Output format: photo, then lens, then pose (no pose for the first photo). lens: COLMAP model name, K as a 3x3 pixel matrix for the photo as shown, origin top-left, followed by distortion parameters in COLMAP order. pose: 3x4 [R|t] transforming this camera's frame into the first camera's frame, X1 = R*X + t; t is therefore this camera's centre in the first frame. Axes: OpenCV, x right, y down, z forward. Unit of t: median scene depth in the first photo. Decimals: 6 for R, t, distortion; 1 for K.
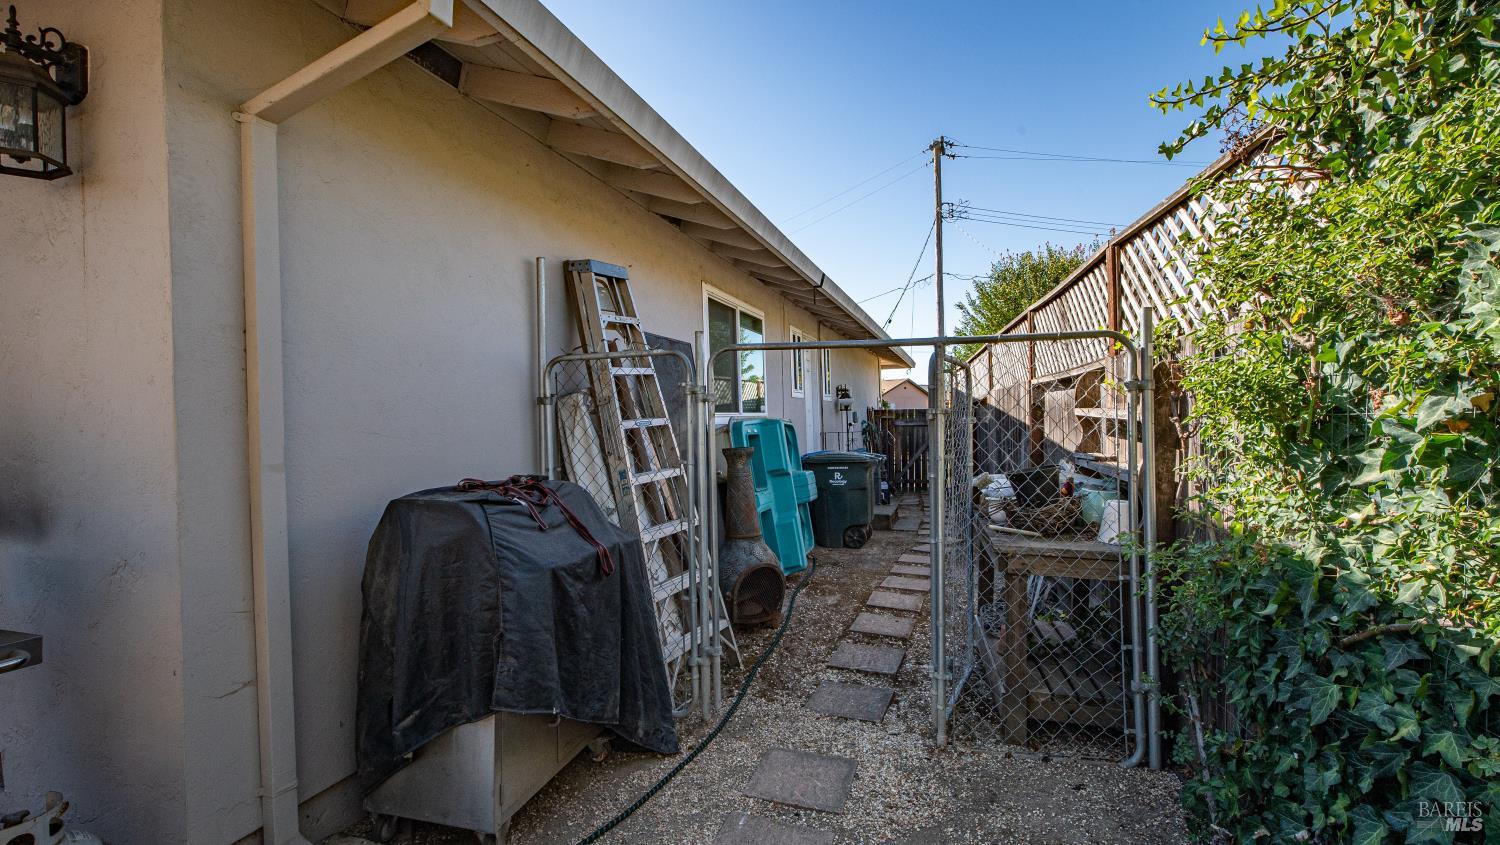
lens RADIAL K [[686.0, 0, 750.0], [0, 686.0, 422.5], [0, 0, 1]] dist [-0.000383, 0.000077]
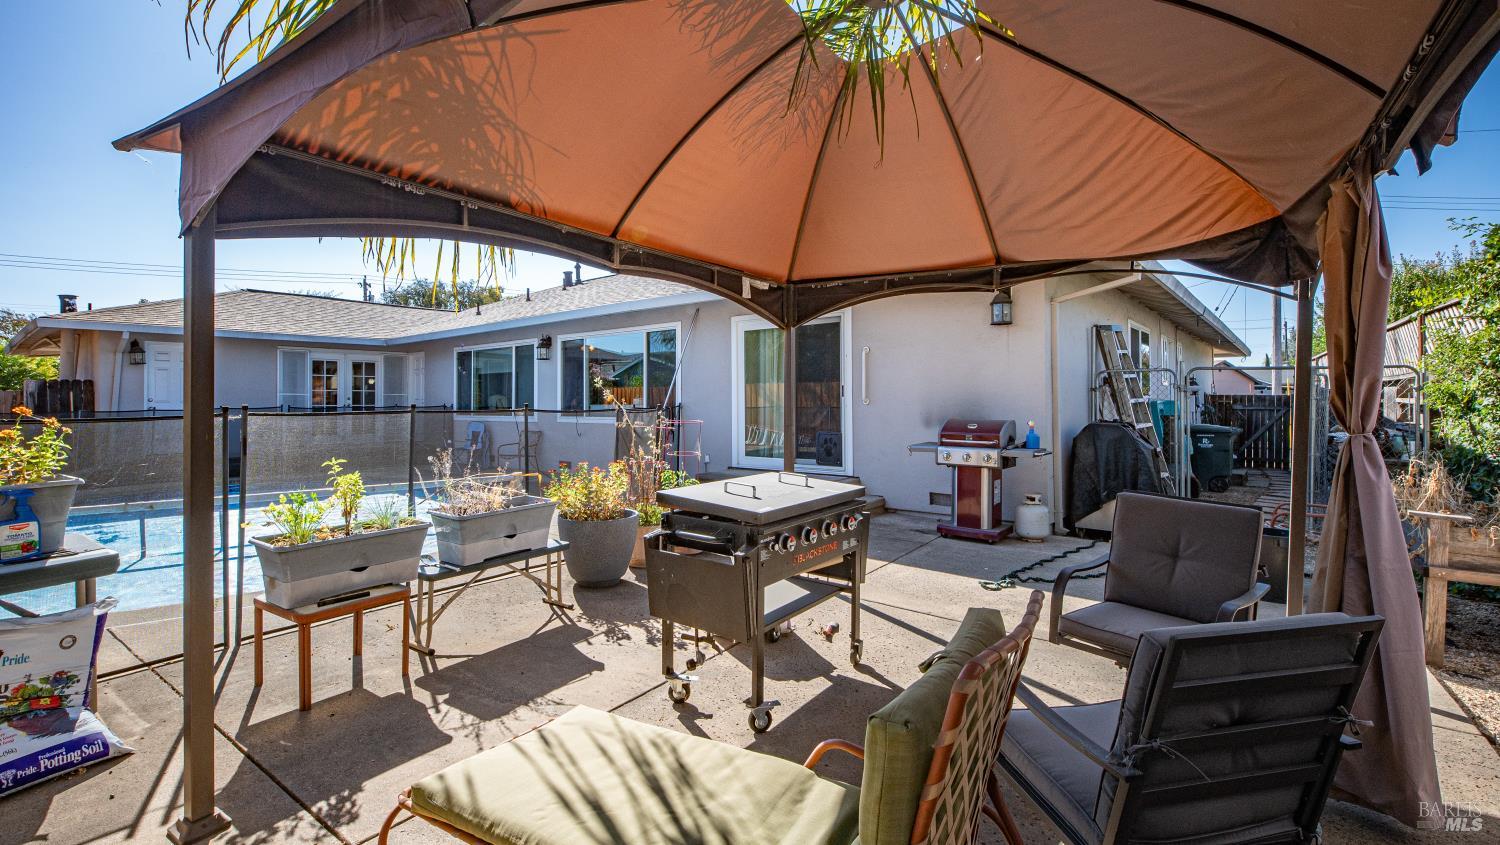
lens RADIAL K [[655.4, 0, 748.5], [0, 655.4, 390.8], [0, 0, 1]] dist [-0.002119, -0.000297]
pose [[0.922222, 0.019737, -0.386158, -0.497595], [-0.025451, 0.999629, -0.009690, 0.022681], [0.385823, 0.018765, 0.922382, -1.392828]]
